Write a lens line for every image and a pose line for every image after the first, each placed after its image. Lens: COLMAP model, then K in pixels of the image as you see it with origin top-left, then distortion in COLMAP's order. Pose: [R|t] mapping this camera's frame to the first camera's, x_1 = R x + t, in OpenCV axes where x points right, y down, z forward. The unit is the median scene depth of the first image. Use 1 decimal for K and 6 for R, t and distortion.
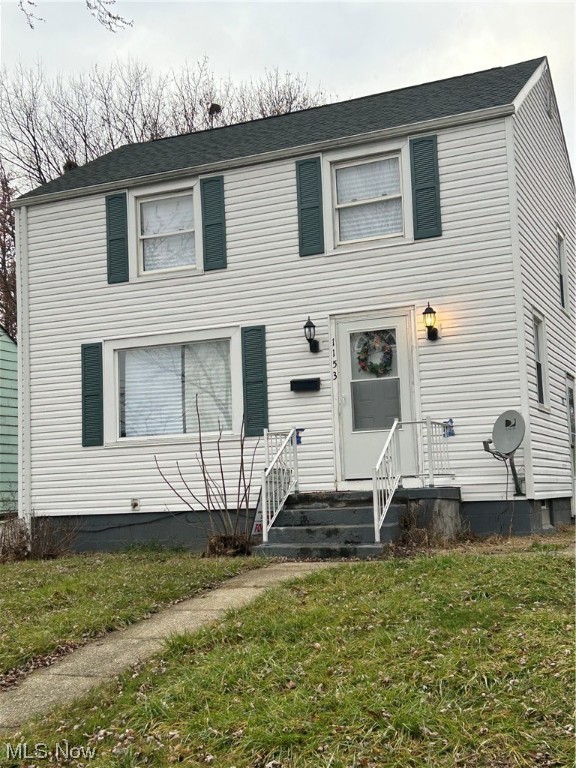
lens RADIAL K [[1020.0, 0, 287.5], [0, 1020.0, 383.8], [0, 0, 1]] dist [0.002050, 0.000000]
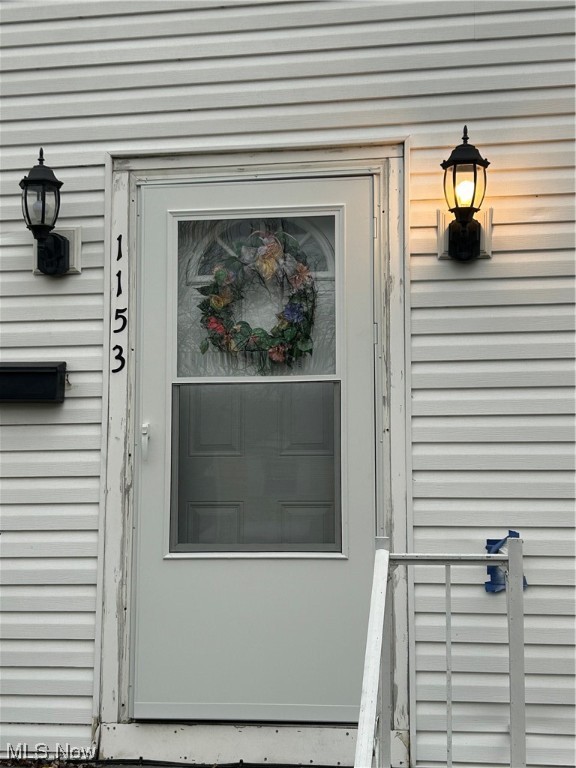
lens RADIAL K [[1192.5, 0, 287.6], [0, 1192.5, 383.9], [0, 0, 1]] dist [0.073609, 0.000000]
pose [[0.964526, 0.070290, 0.254459, 0.006028], [-0.063386, 0.997367, -0.035243, 0.008479], [-0.256266, 0.017864, 0.966441, 0.655683]]
